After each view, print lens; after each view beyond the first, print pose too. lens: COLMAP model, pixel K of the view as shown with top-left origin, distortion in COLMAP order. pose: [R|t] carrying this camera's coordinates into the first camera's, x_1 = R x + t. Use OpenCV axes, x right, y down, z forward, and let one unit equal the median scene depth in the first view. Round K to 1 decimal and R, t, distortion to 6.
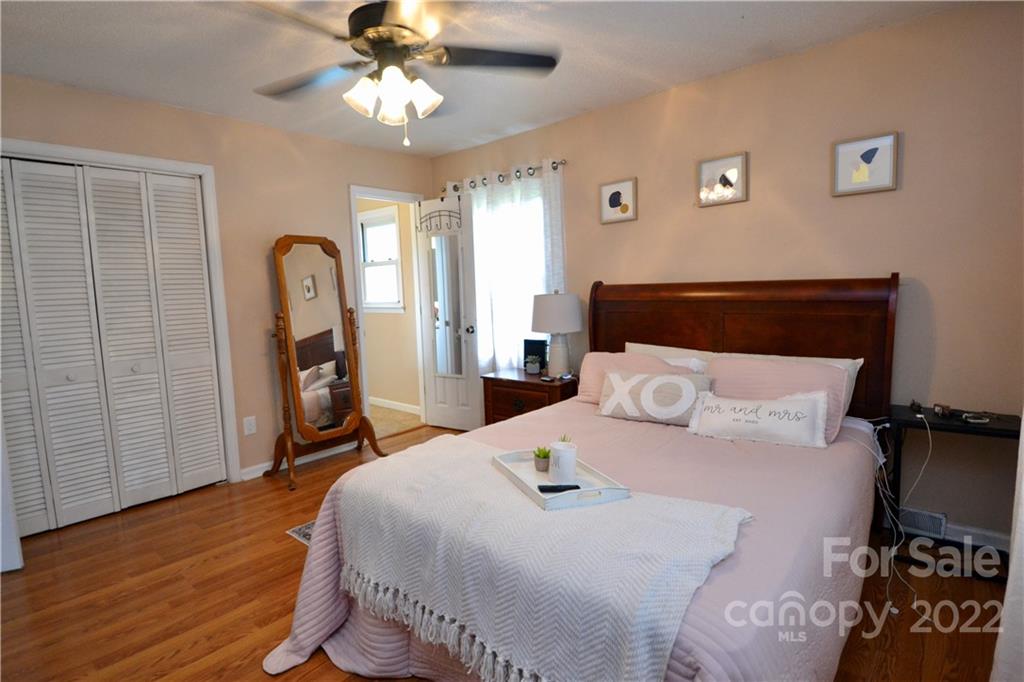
lens RADIAL K [[510.1, 0, 510.6], [0, 510.1, 342.7], [0, 0, 1]] dist [-0.007240, -0.001039]
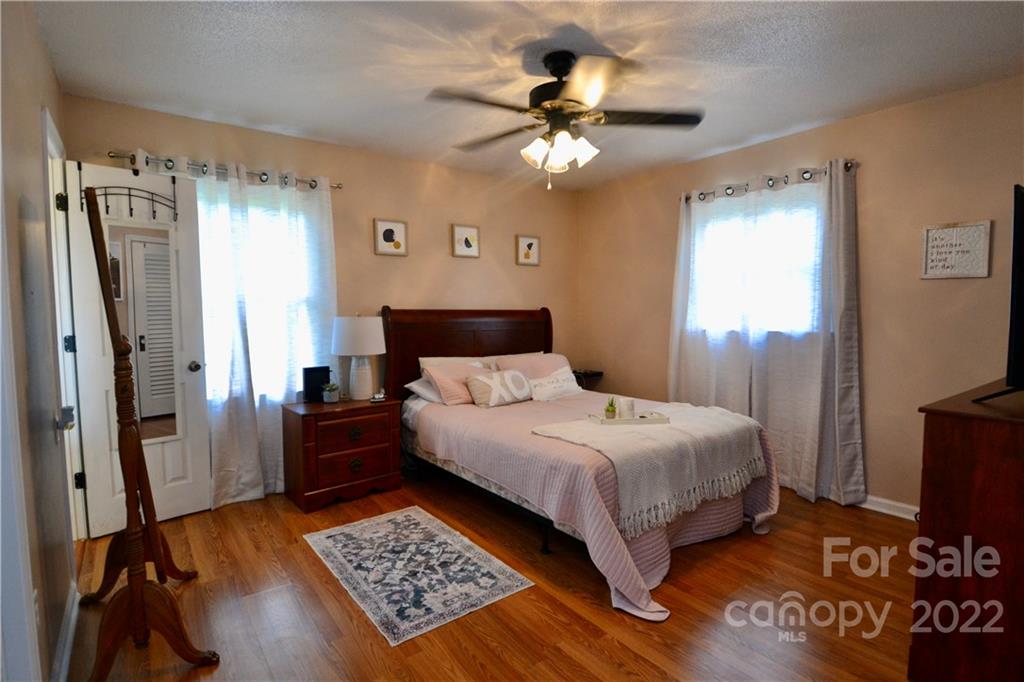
lens RADIAL K [[510.1, 0, 509.6], [0, 510.1, 337.9], [0, 0, 1]] dist [-0.007240, -0.001039]
pose [[0.186026, -0.018570, 0.982369, -0.864873], [0.106604, 0.994301, -0.001391, -0.021632], [-0.976745, 0.104984, 0.186945, 0.541028]]
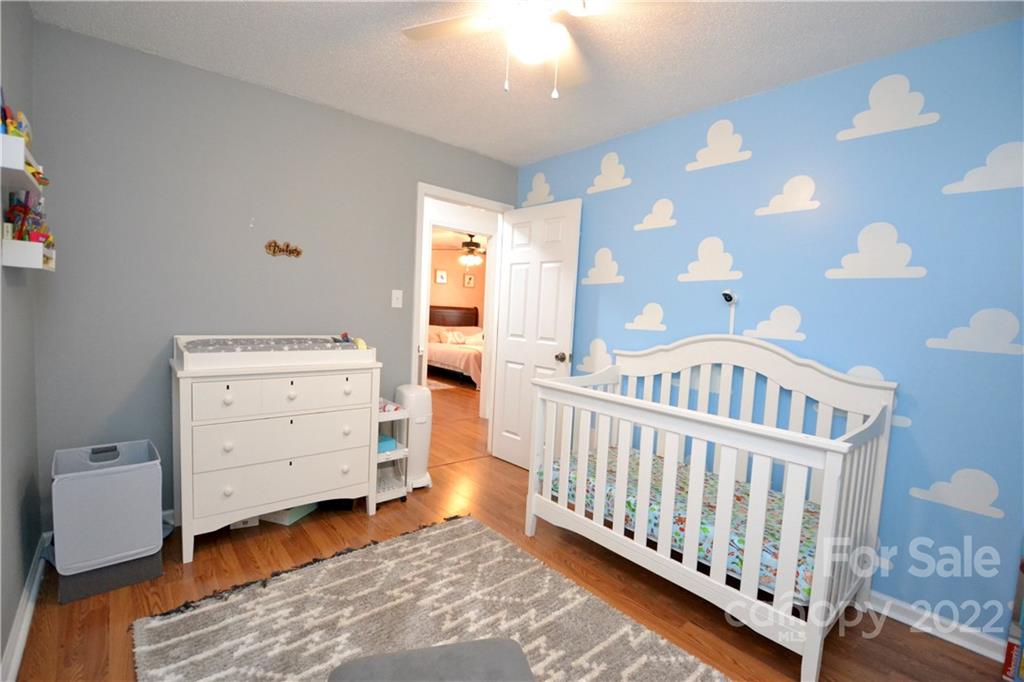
lens RADIAL K [[459.7, 0, 513.1], [0, 459.7, 344.1], [0, 0, 1]] dist [-0.001169, -0.000084]
pose [[0.122809, -0.039388, 0.991648, -2.244791], [0.061411, 0.997599, 0.032019, 0.056415], [-0.990528, 0.056966, 0.124933, 0.135145]]
